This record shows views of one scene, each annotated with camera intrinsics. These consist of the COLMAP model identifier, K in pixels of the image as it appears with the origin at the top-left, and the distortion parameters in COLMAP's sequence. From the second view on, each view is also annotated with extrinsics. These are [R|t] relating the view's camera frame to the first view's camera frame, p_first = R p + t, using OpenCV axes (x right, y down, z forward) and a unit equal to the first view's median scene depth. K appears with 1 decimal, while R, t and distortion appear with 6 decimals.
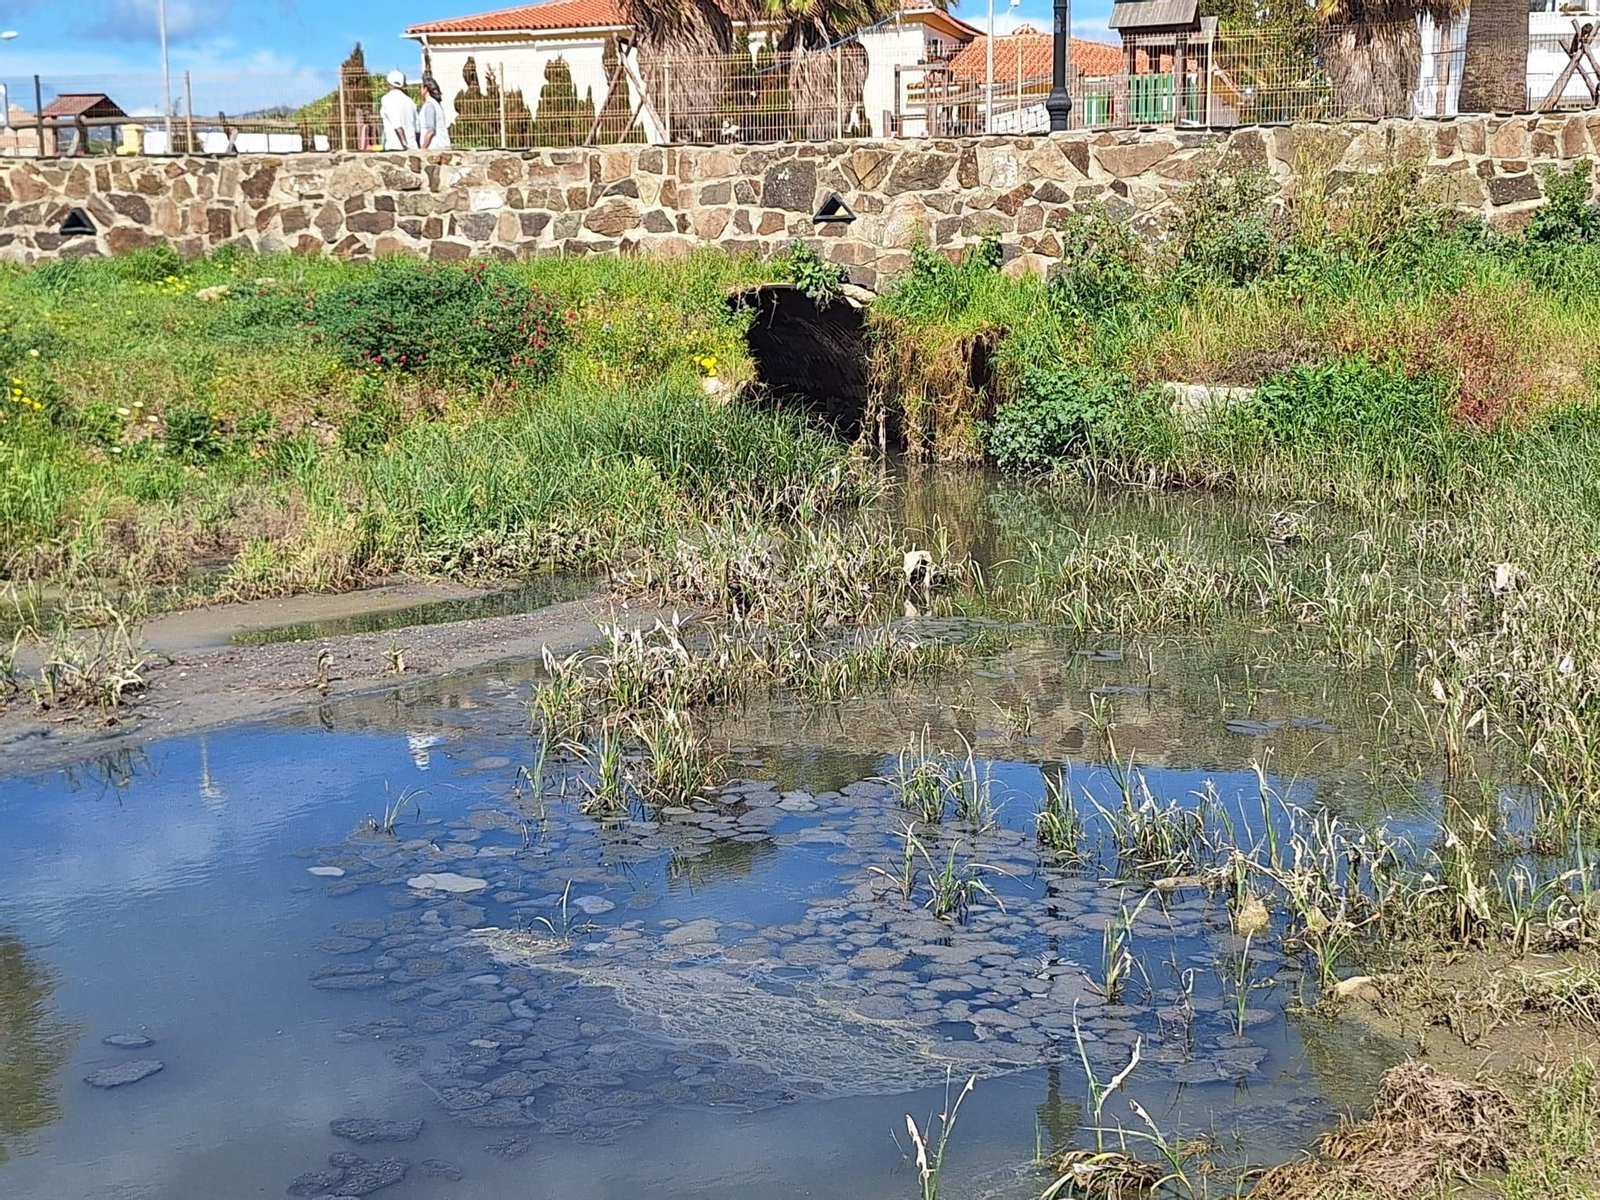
lens RADIAL K [[2323.9, 0, 855.7], [0, 2323.9, 600.2], [0, 0, 1]] dist [0.213530, -0.595419]
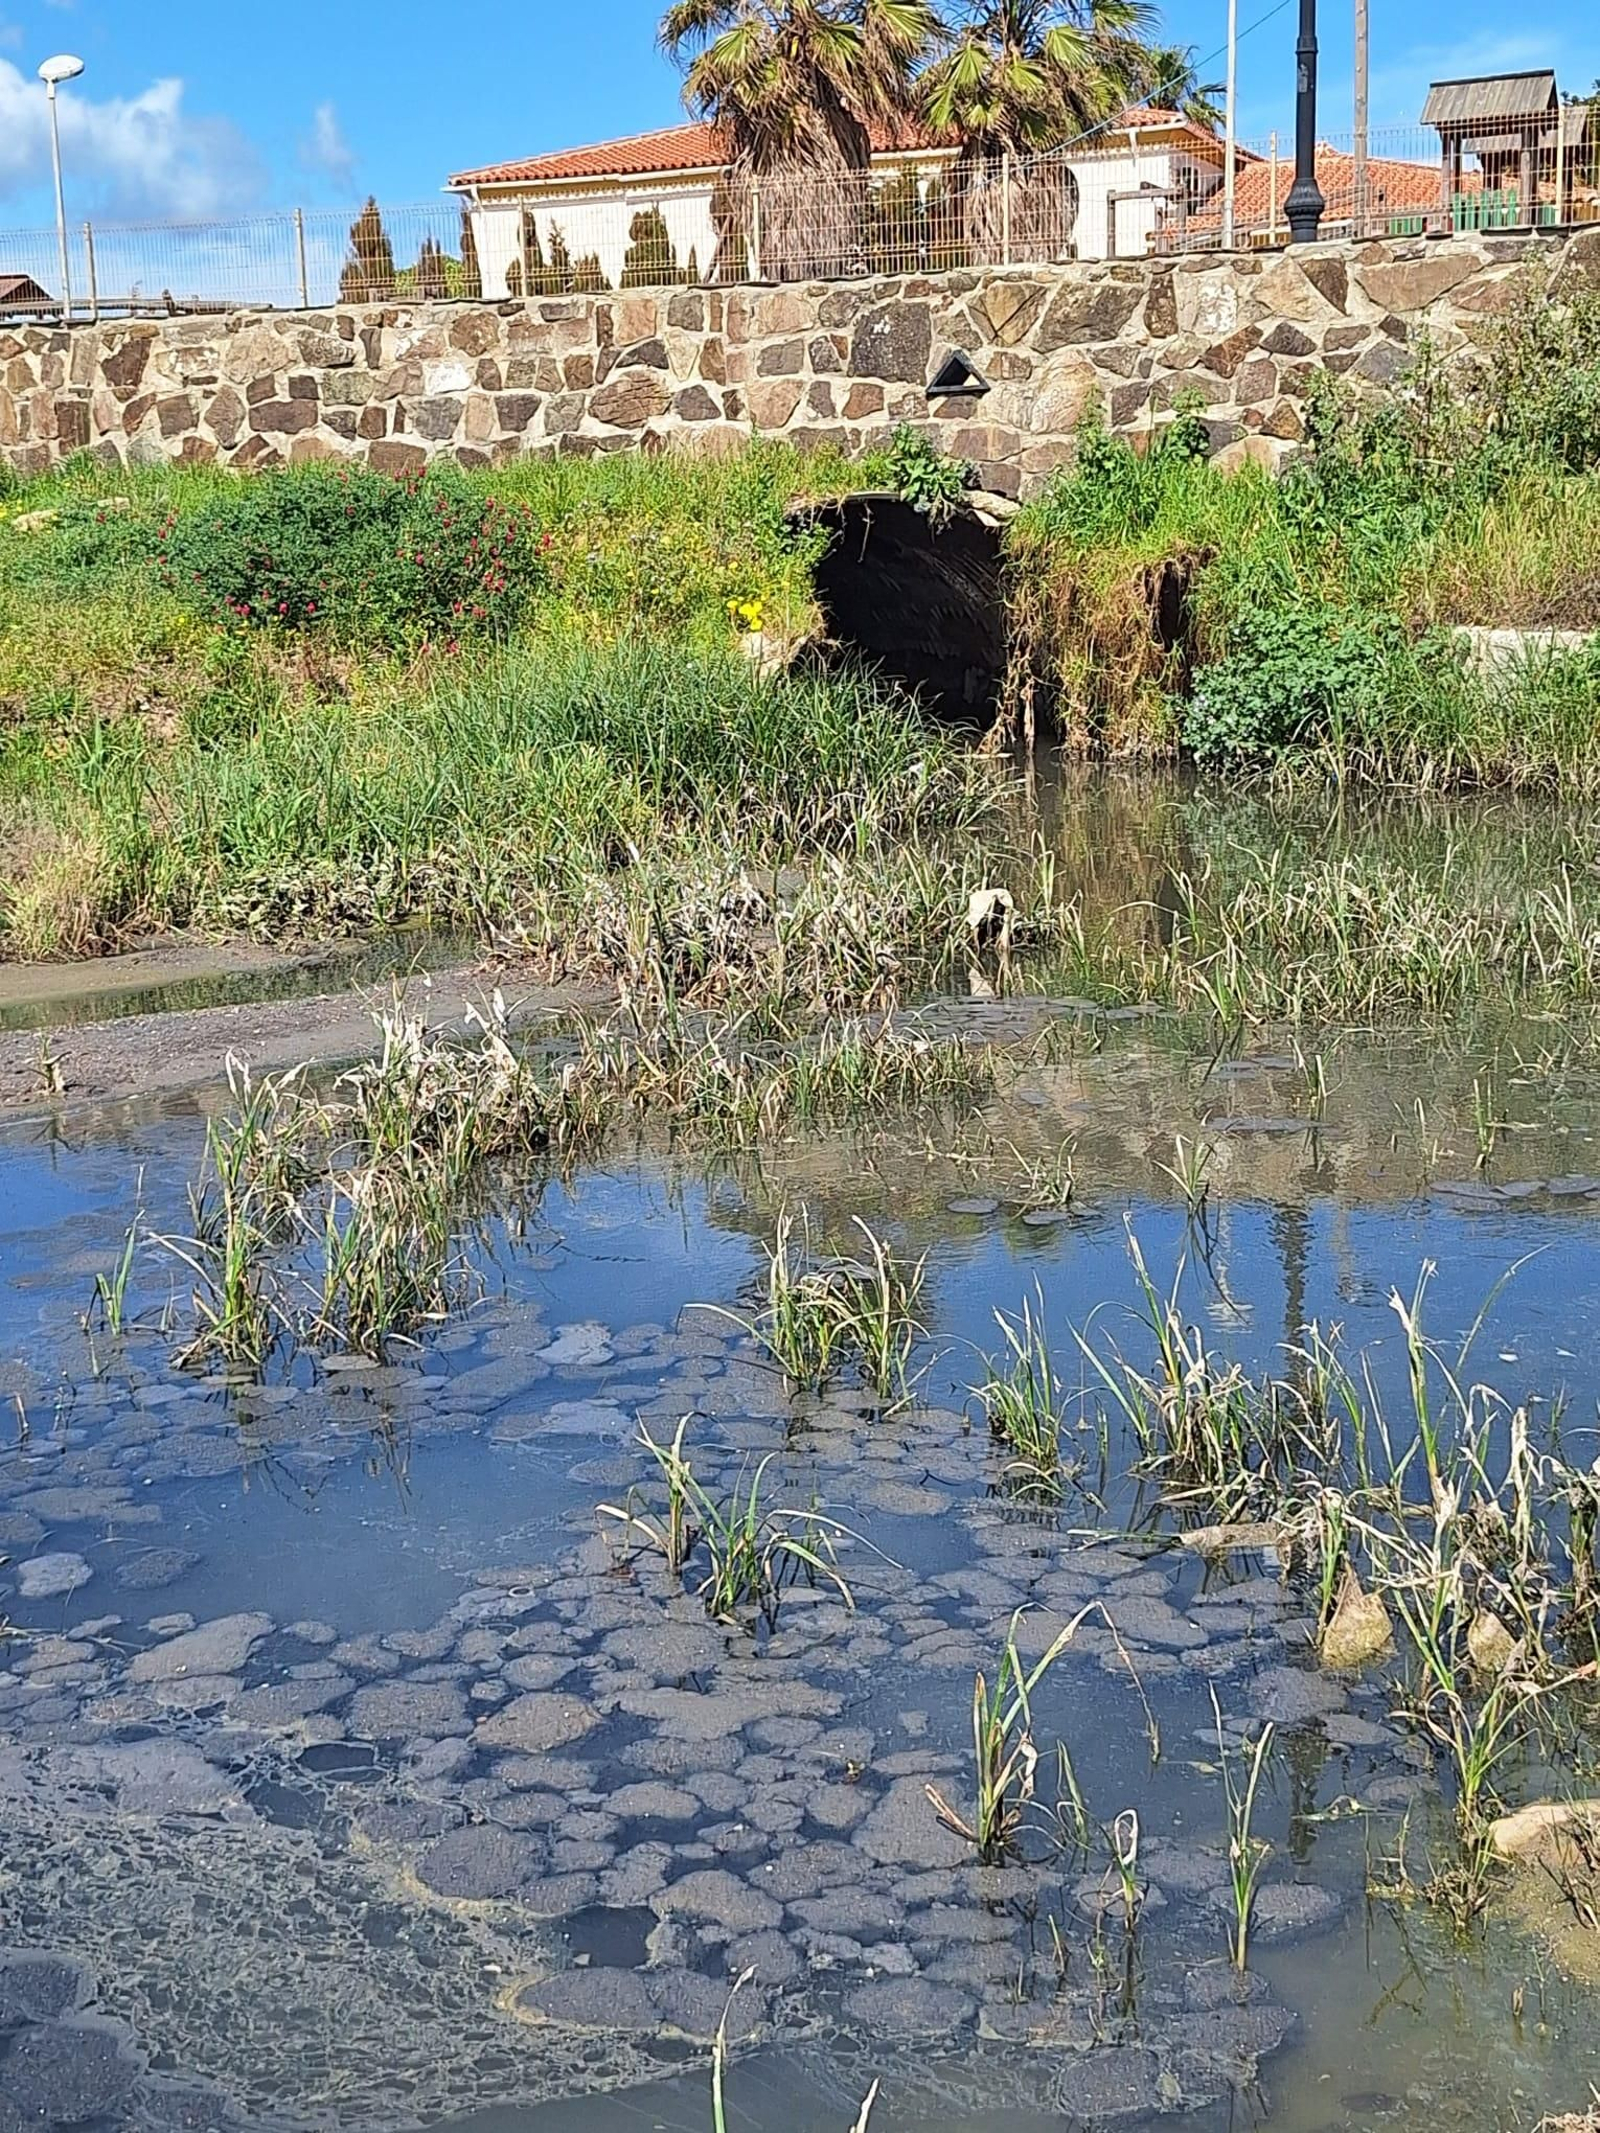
lens RADIAL K [[3098.1, 0, 798.7], [0, 3098.1, 1140.5], [0, 0, 1]] dist [0.213530, -0.595419]
pose [[0.995081, 0.000155, -0.099065, 0.034741], [0.005281, 0.998494, 0.054612, 0.000056], [0.098924, -0.054867, 0.993581, 0.105208]]
